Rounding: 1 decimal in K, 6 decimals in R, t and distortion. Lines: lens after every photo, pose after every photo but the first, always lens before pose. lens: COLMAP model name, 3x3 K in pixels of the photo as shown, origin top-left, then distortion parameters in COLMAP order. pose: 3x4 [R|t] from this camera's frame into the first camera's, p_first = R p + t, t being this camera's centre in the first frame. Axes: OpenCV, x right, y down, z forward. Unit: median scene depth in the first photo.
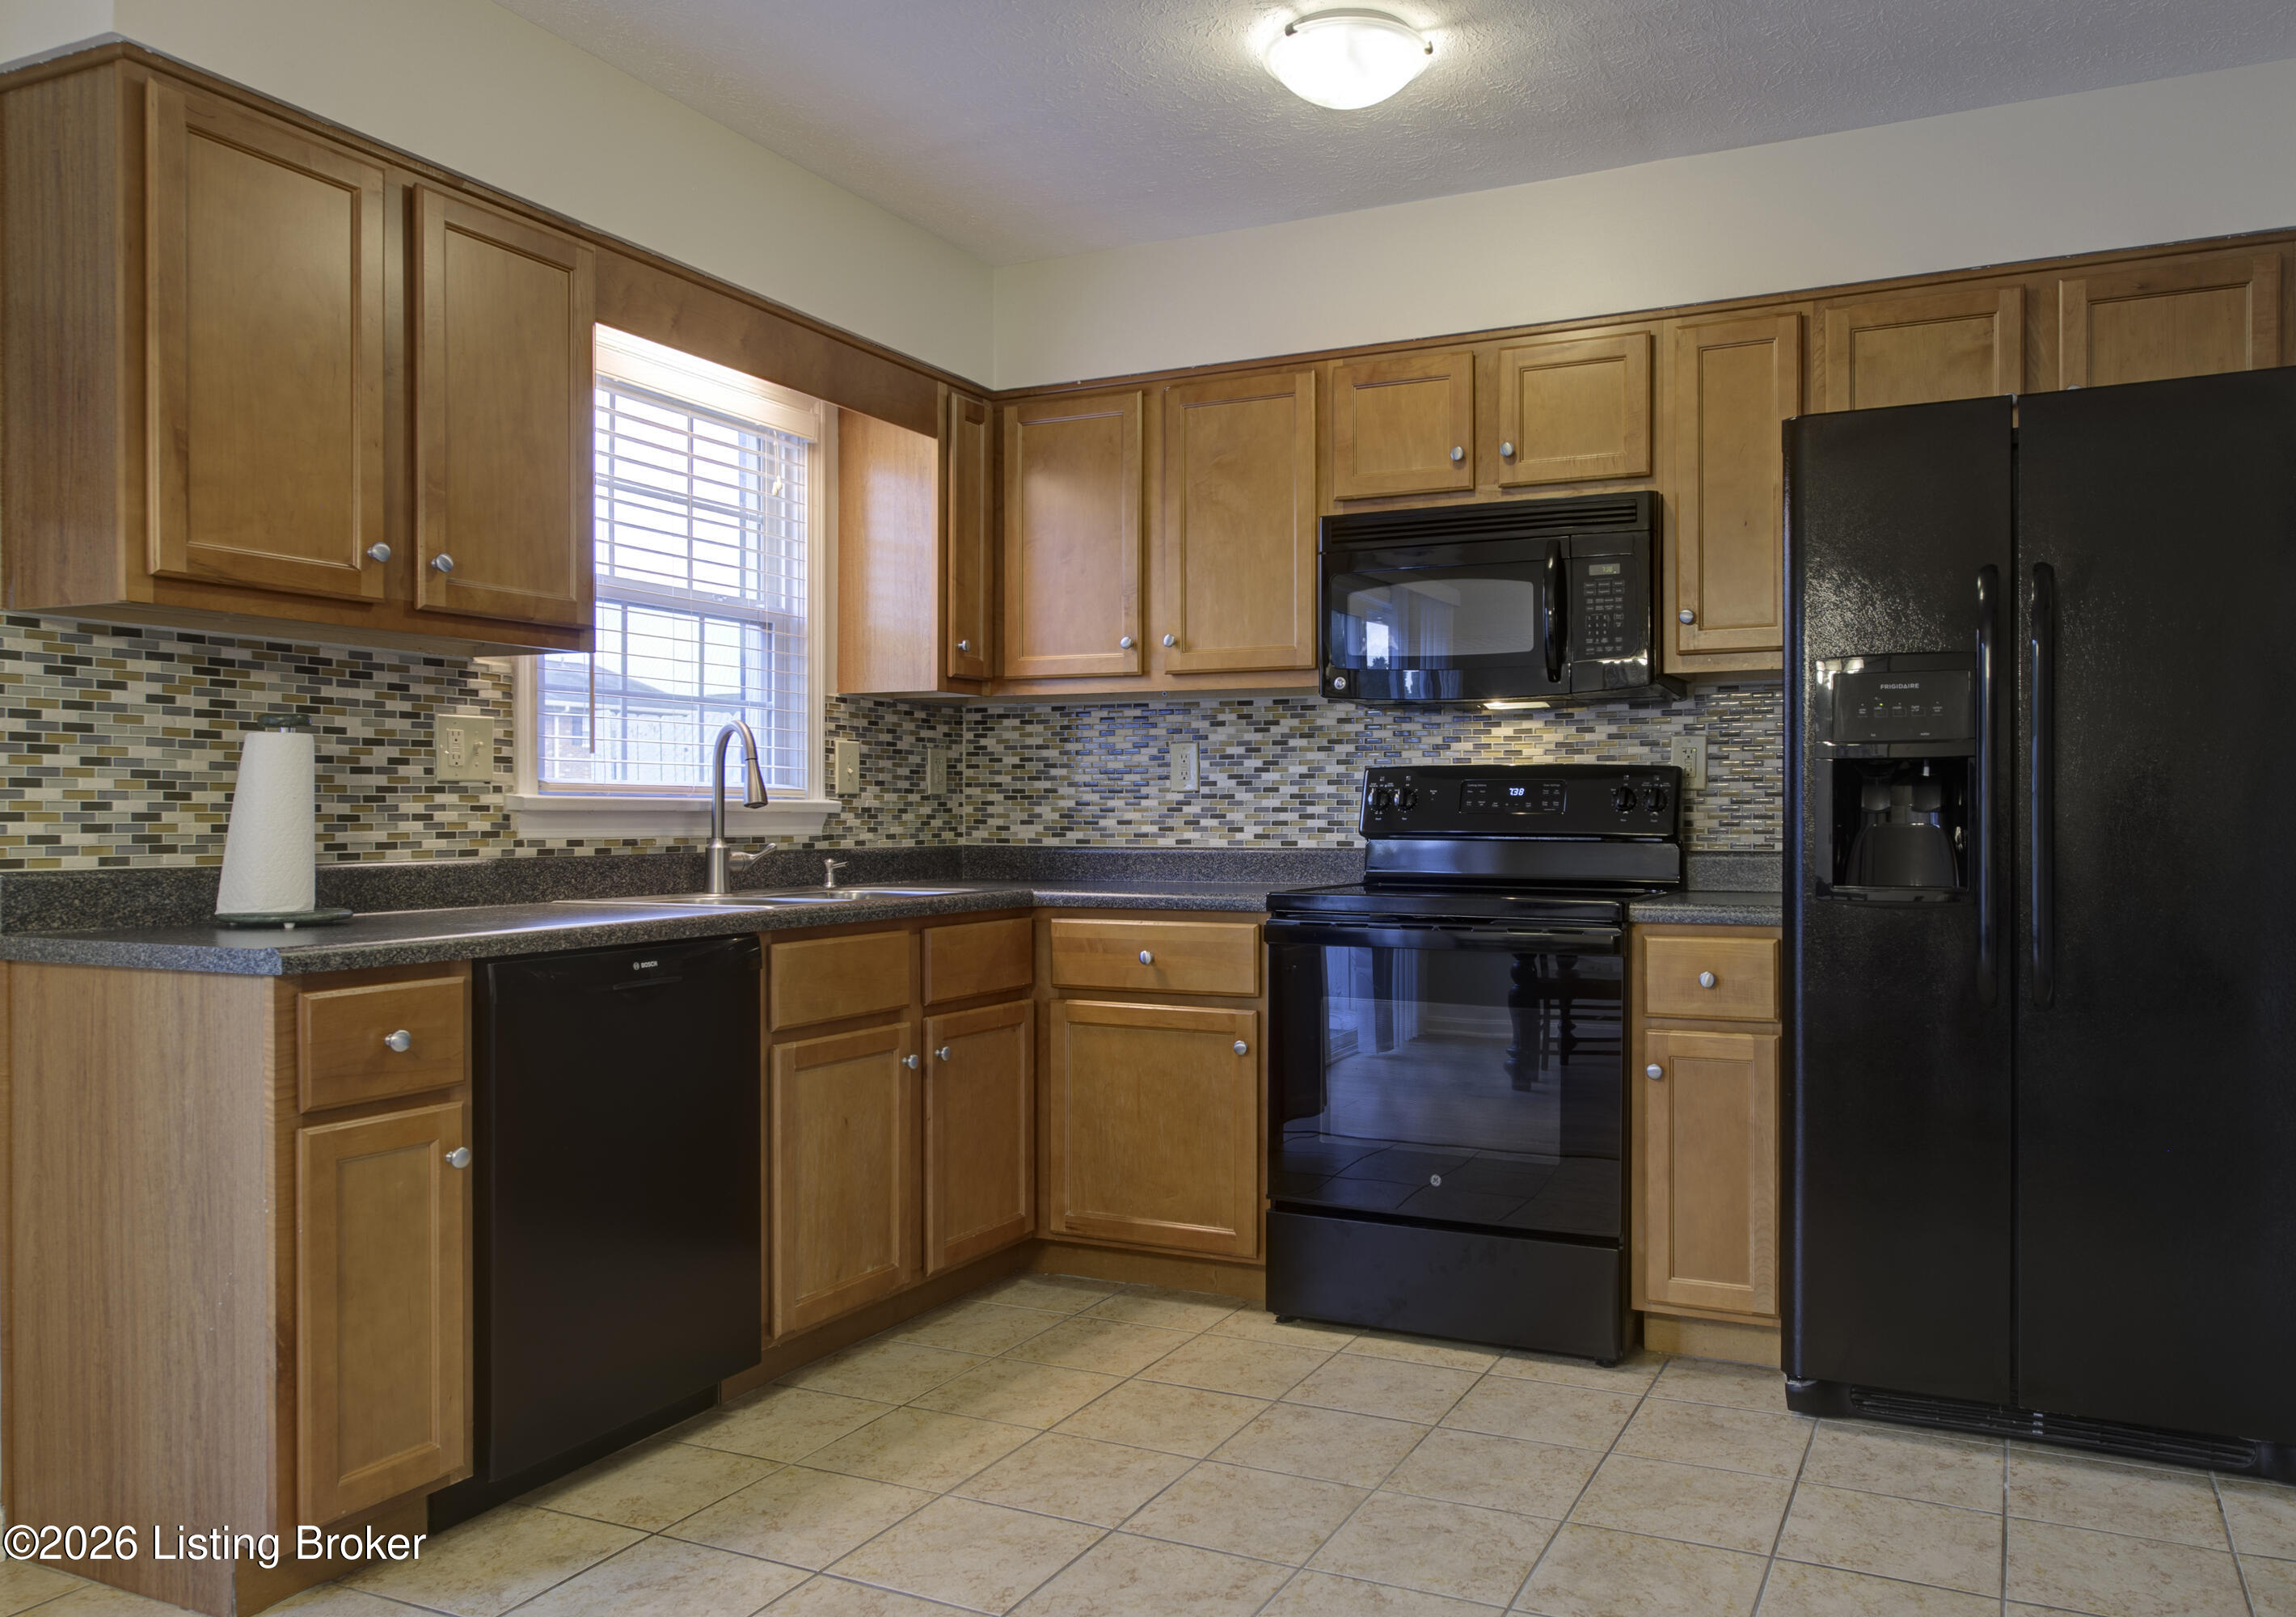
lens RADIAL K [[1671.4, 0, 1256.5], [0, 1671.4, 835.7], [0, 0, 1]] dist [0.002360, -0.001869]
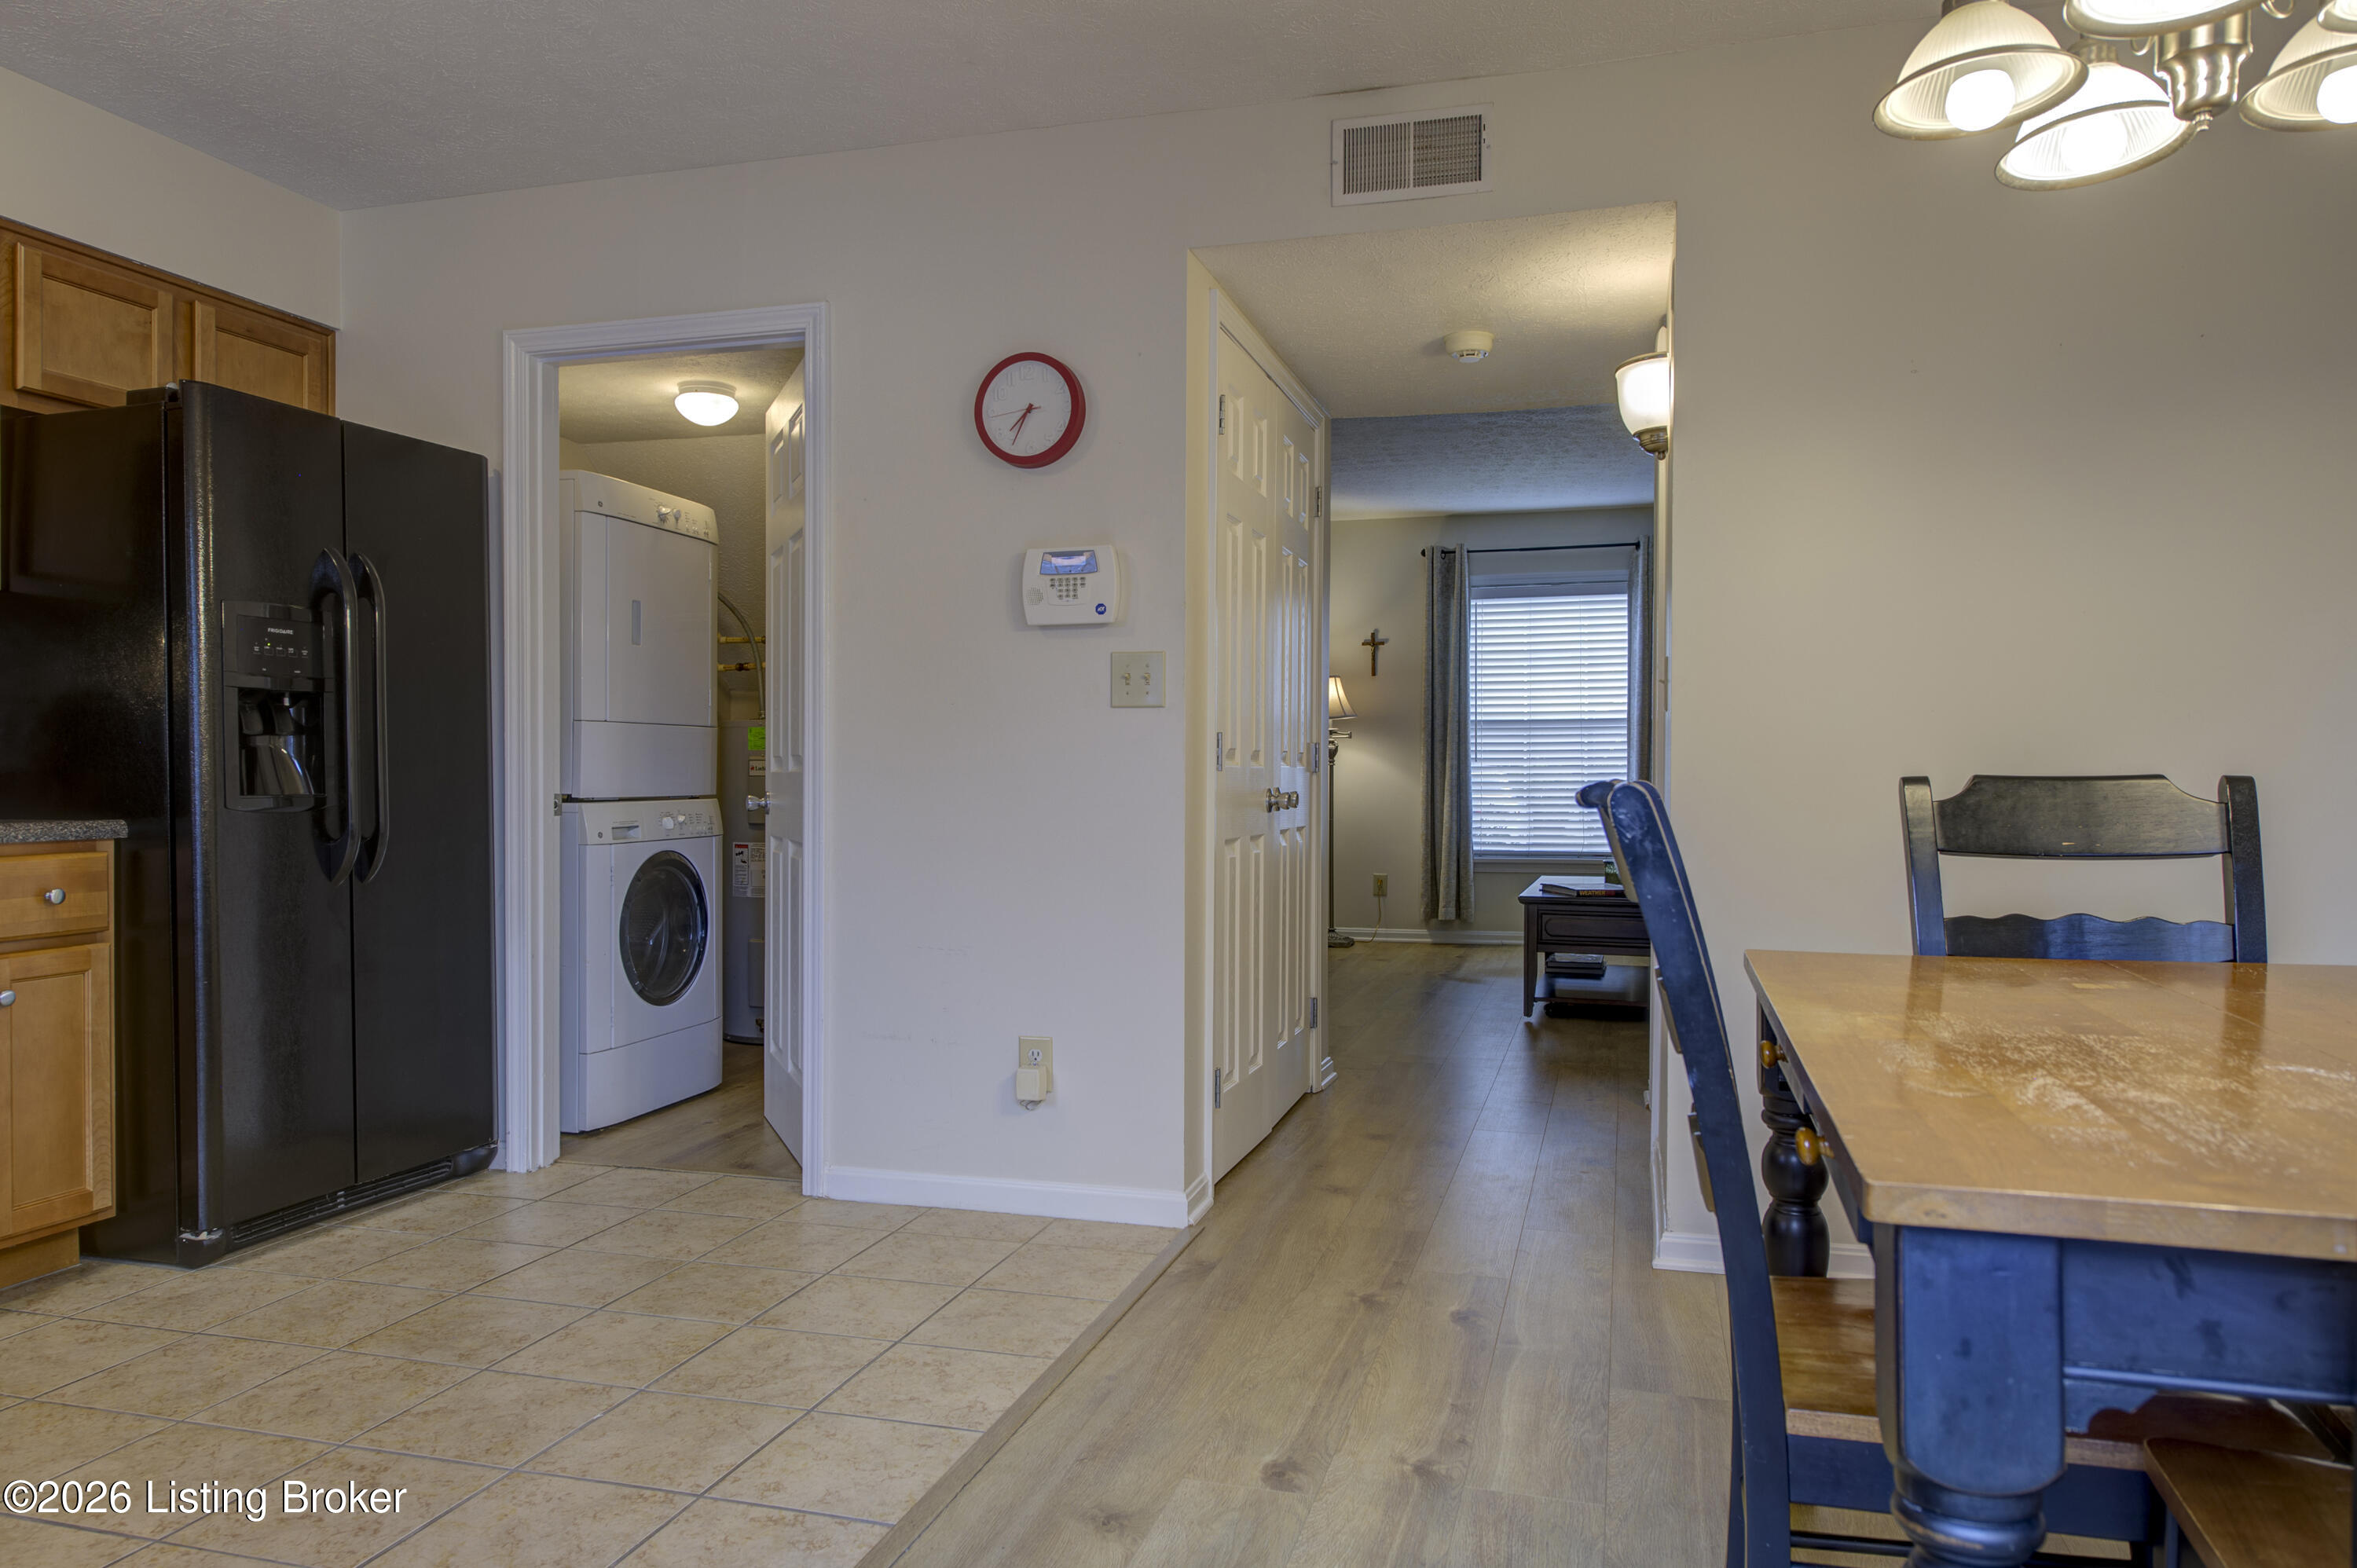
lens RADIAL K [[1565.6, 0, 1178.5], [0, 1565.6, 784.0], [0, 0, 1]] dist [0.000150, 0.000243]
pose [[-0.148793, -0.006453, 0.988847, -0.737103], [0.010007, 0.999918, 0.008031, 0.017312], [-0.988818, 0.011090, -0.148716, 0.454996]]
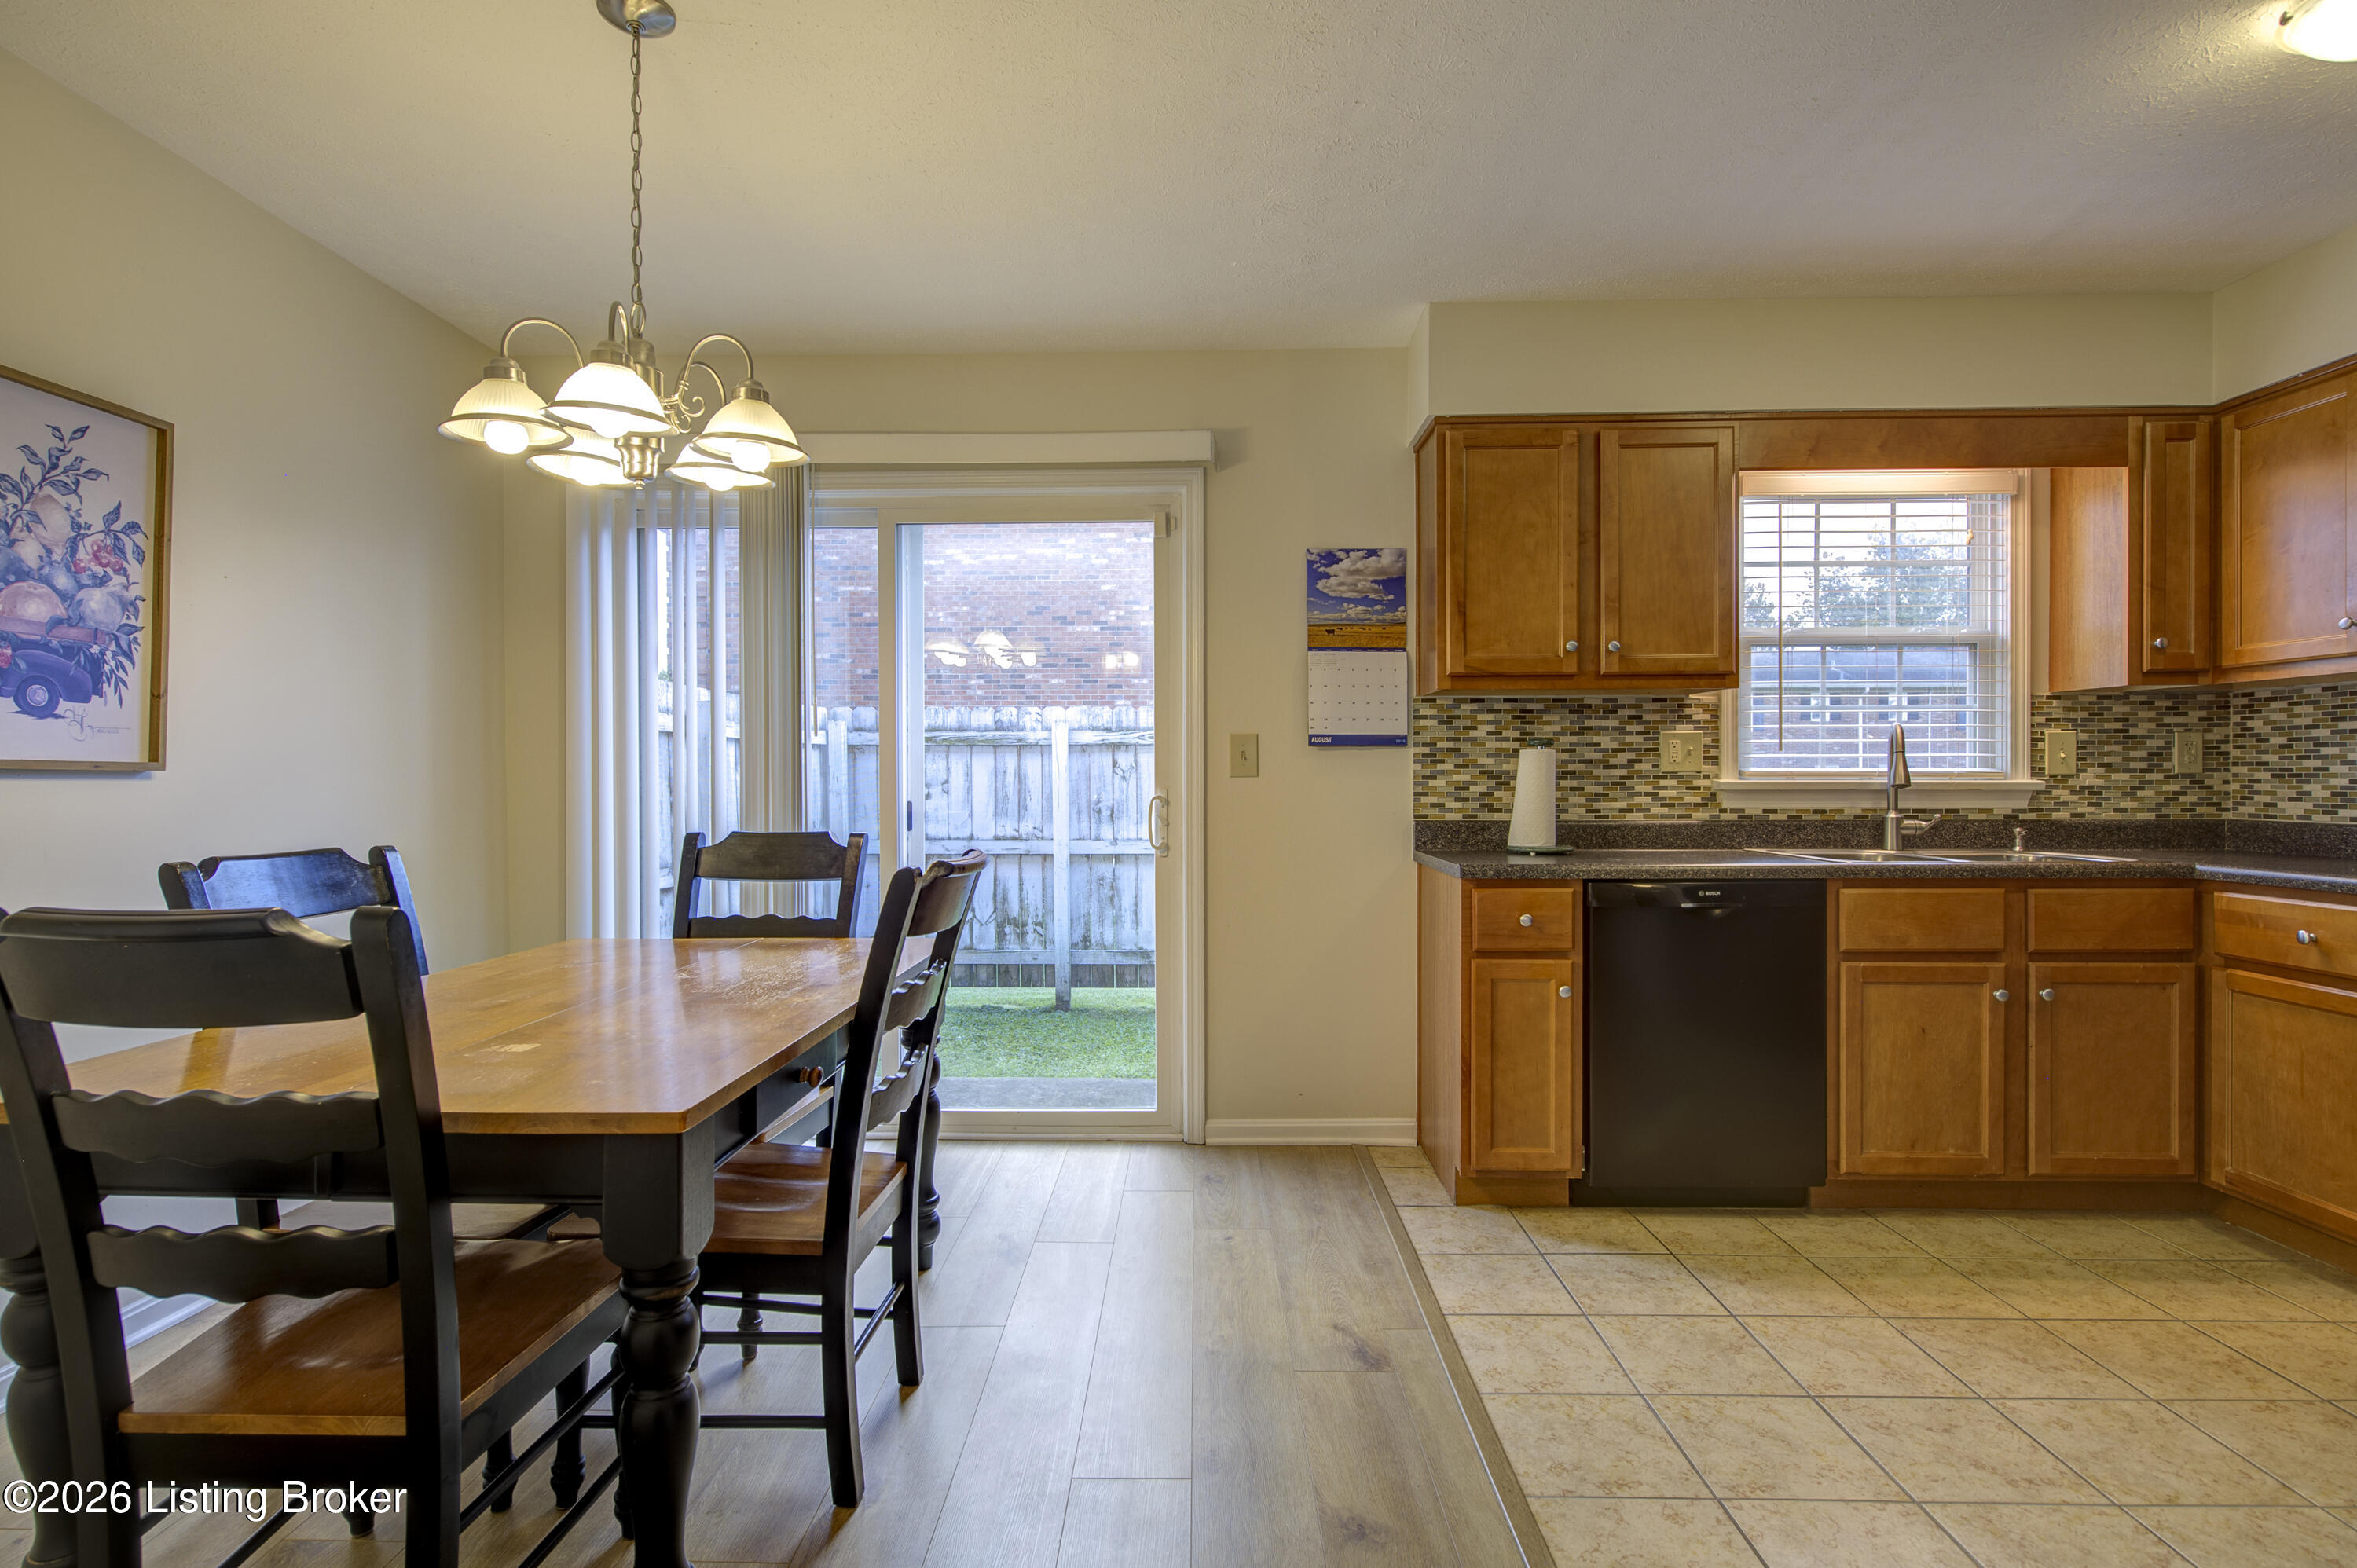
lens RADIAL K [[1145.2, 0, 1178.5], [0, 1145.2, 784.0], [0, 0, 1]] dist [-0.002935, -0.000663]
pose [[0.396402, 0.003456, -0.918071, 0.334931], [-0.009486, 0.999955, -0.000332, -0.015074], [0.918028, 0.008840, 0.396417, 0.108911]]
